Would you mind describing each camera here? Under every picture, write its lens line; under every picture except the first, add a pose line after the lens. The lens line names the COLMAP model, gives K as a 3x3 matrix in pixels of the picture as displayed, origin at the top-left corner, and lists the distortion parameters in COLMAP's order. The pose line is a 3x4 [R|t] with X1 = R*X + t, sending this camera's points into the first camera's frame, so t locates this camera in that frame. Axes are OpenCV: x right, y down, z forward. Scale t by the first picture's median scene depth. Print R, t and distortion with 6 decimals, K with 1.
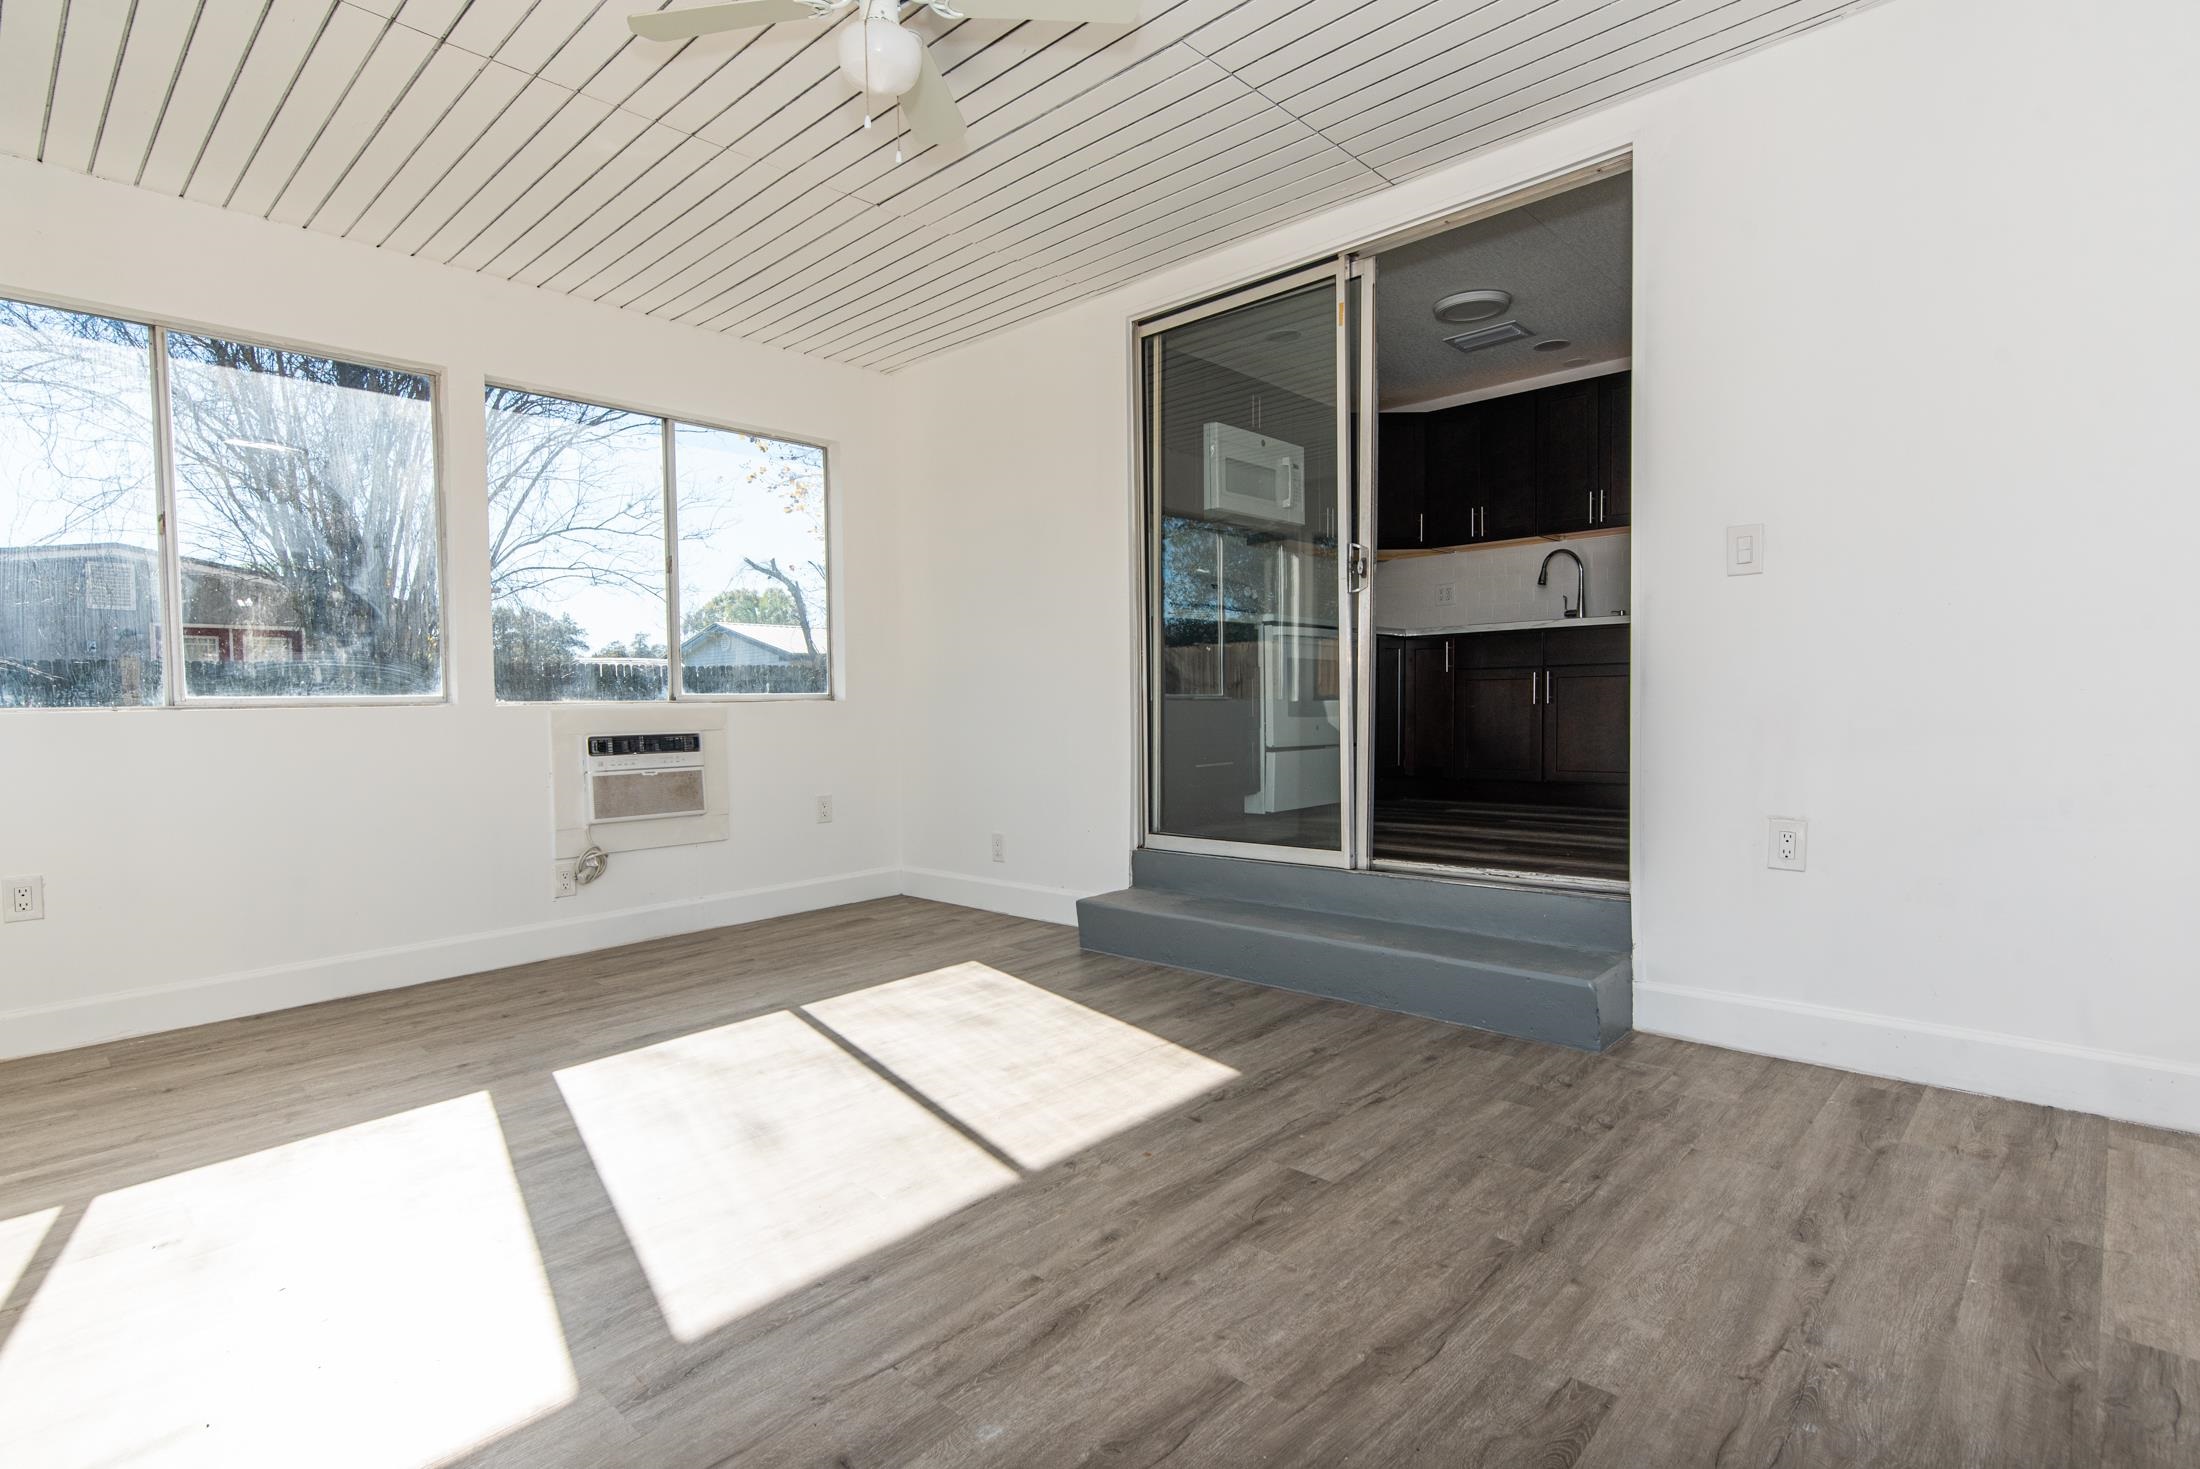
lens RADIAL K [[1102.6, 0, 1104.3], [0, 1102.6, 741.0], [0, 0, 1]] dist [0.001169, 0.001534]
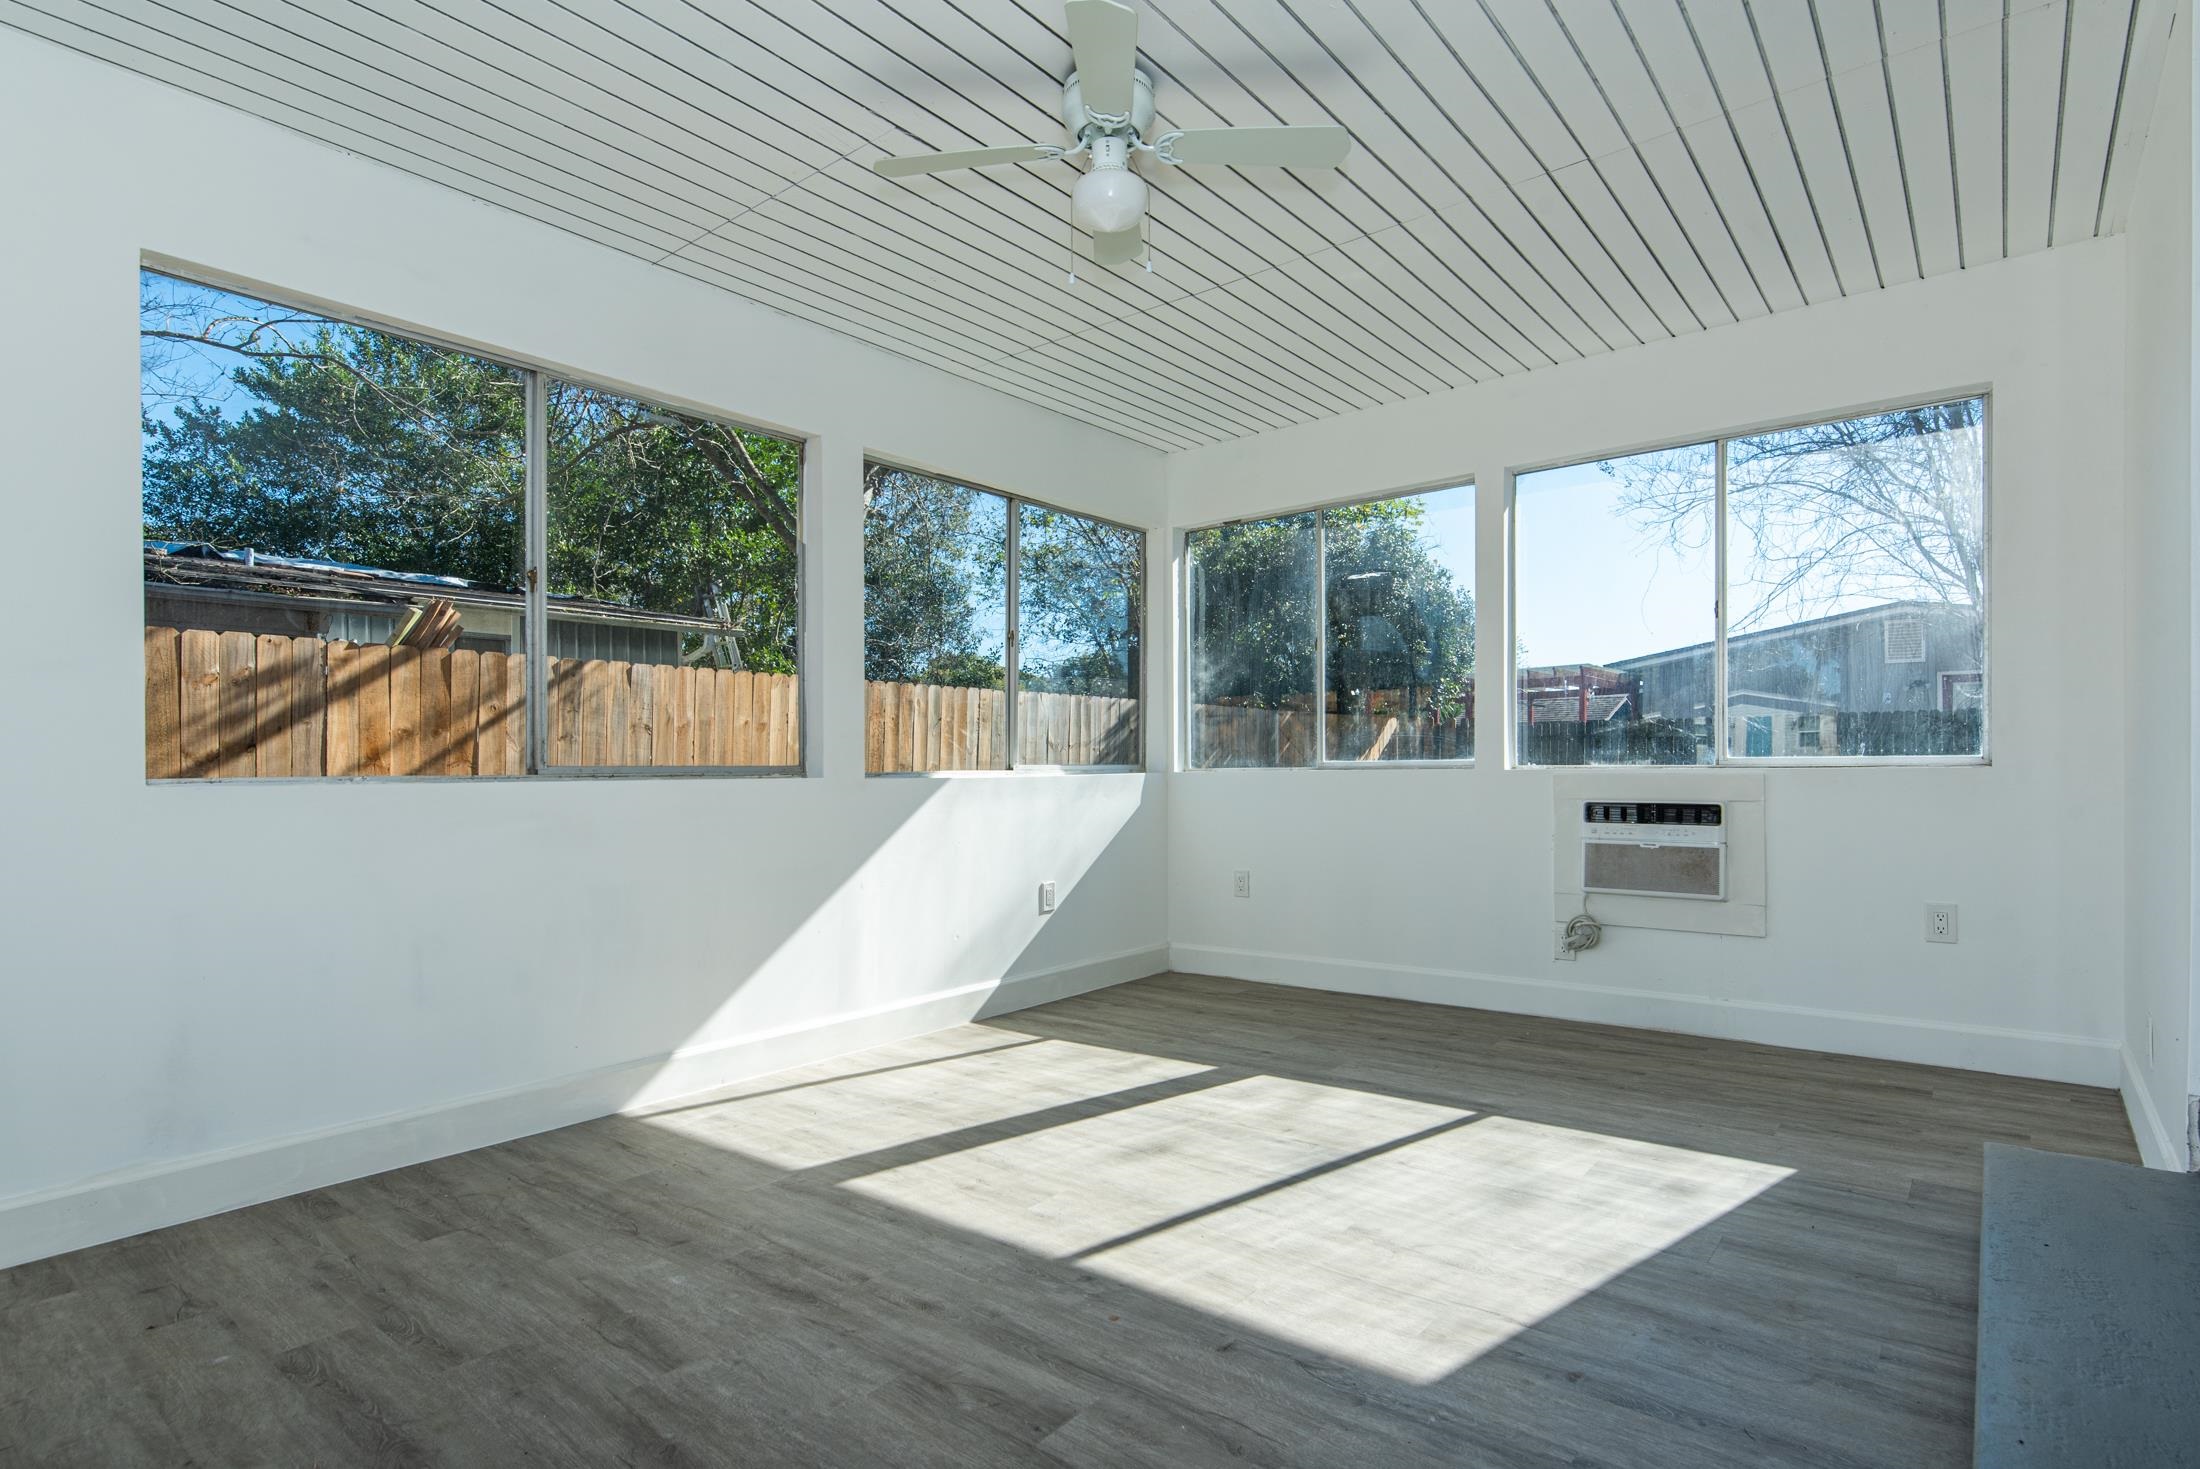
lens RADIAL K [[1102.6, 0, 1082.8], [0, 1102.6, 768.8], [0, 0, 1]] dist [0.001169, 0.001534]
pose [[0.048749, 0.017807, -0.998652, 0.624412], [-0.027792, 0.999478, 0.016465, -0.047566], [0.998424, 0.026952, 0.049218, 0.645630]]
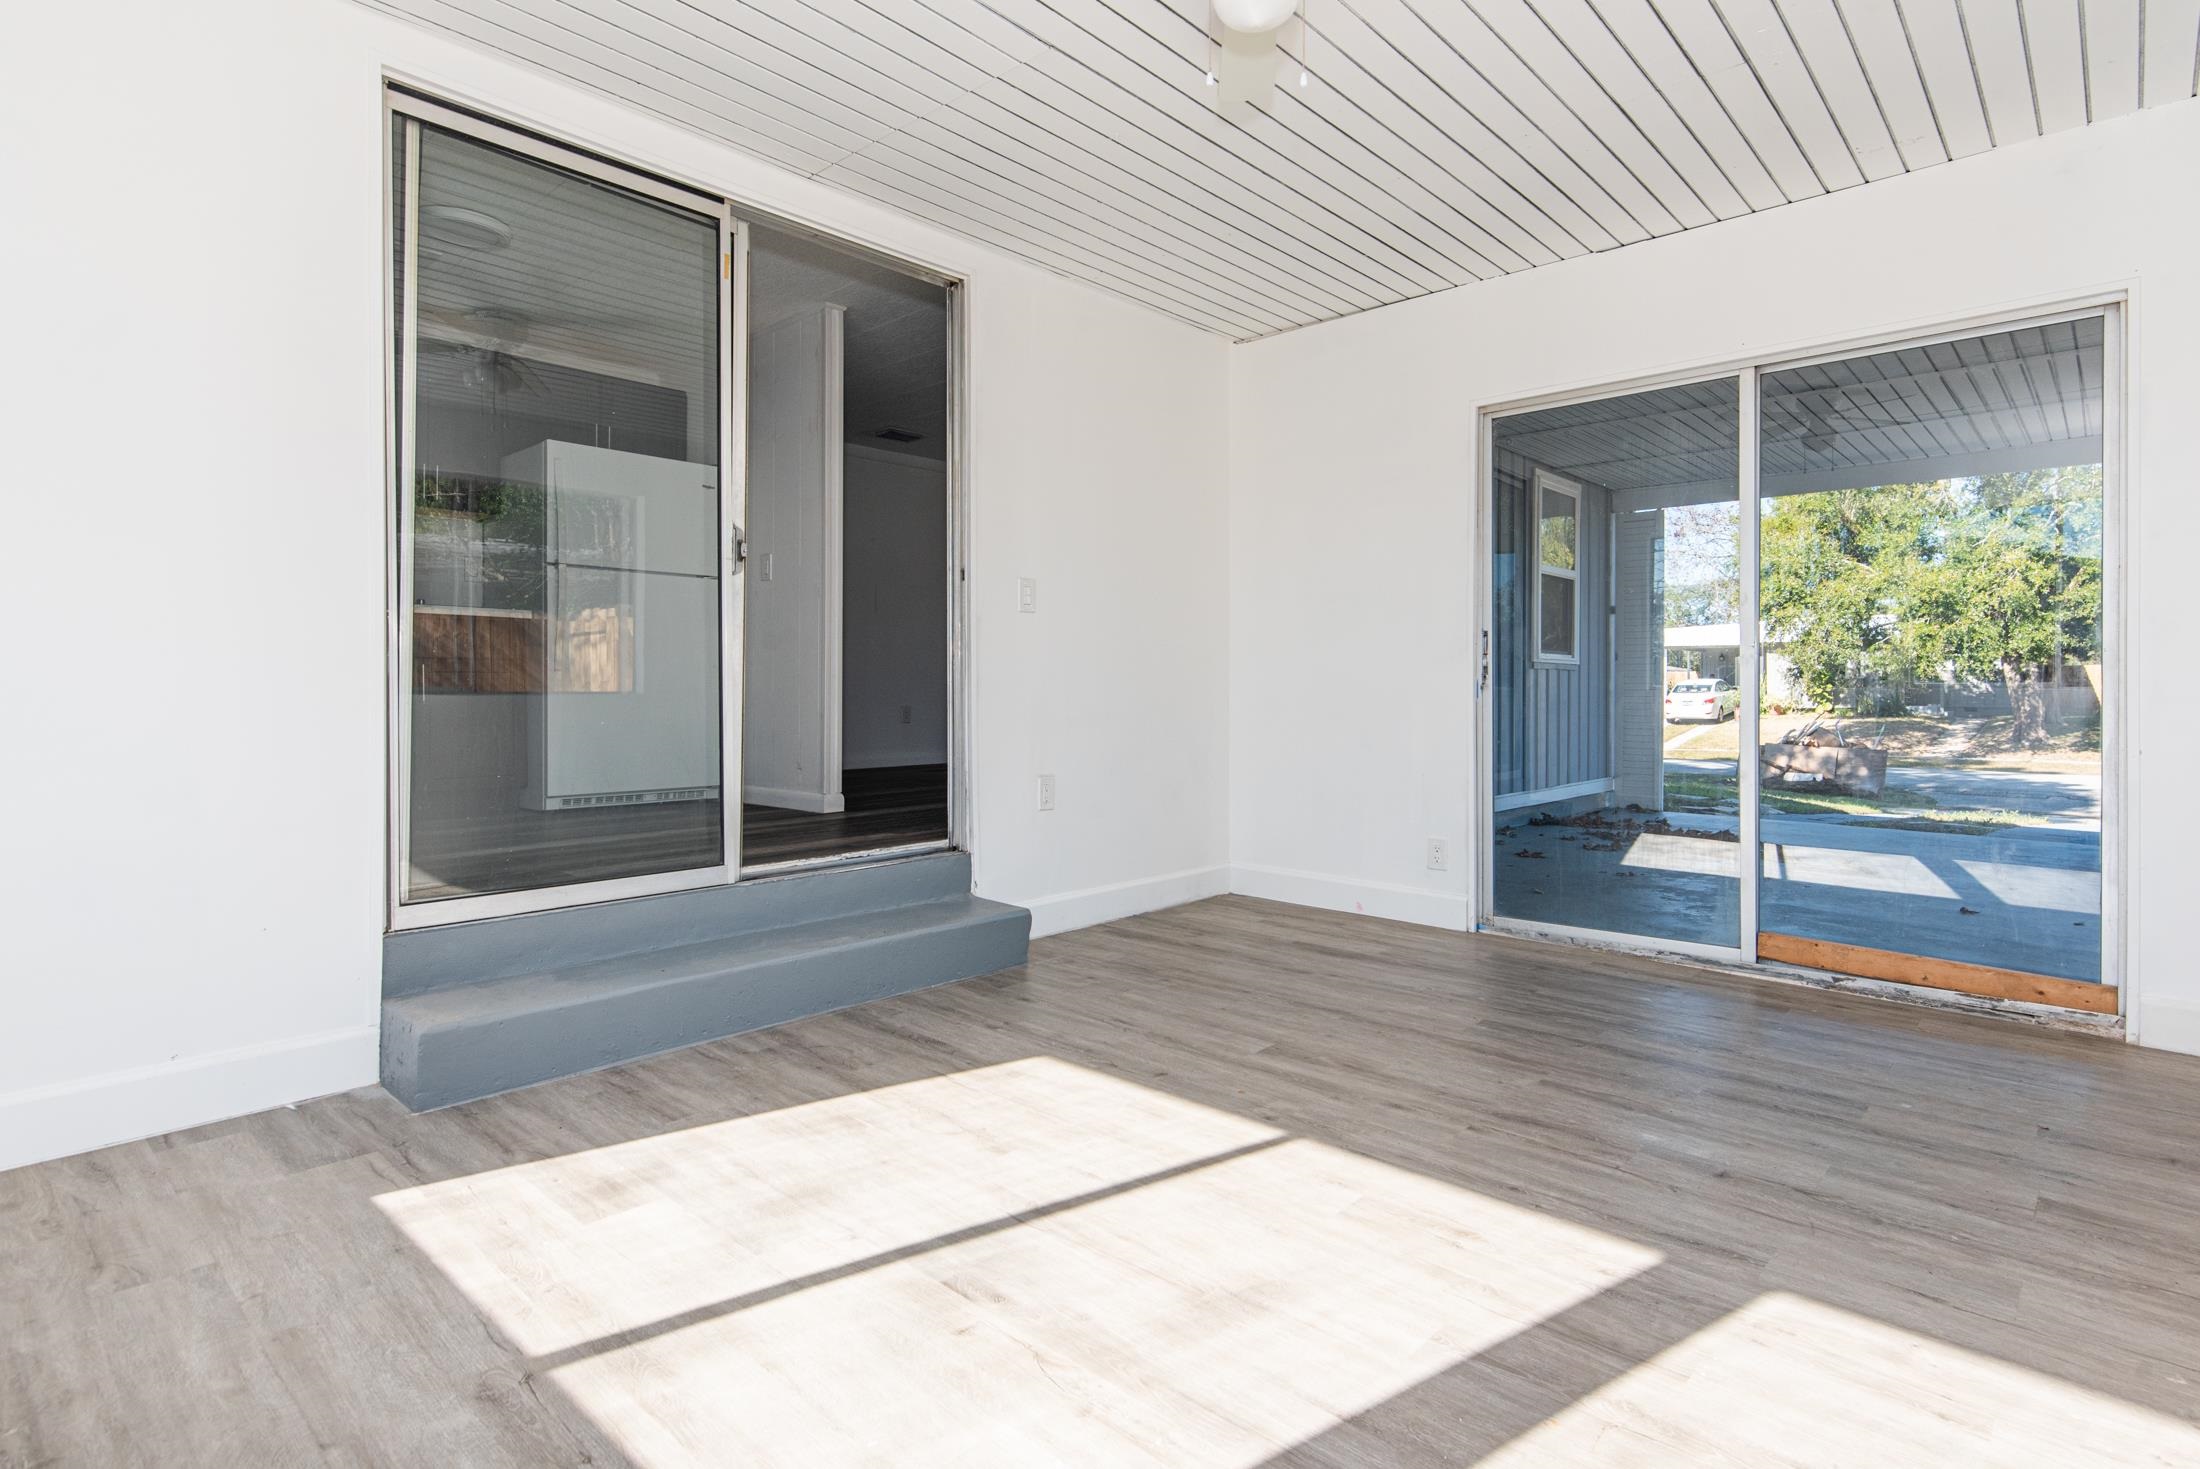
lens RADIAL K [[1102.6, 0, 1100.9], [0, 1102.6, 700.1], [0, 0, 1]] dist [0.001169, 0.001534]
pose [[-0.016586, 0.011114, 0.999801, -0.767543], [0.035099, 0.999328, -0.010527, -0.014059], [-0.999246, 0.034917, -0.016965, 0.805641]]
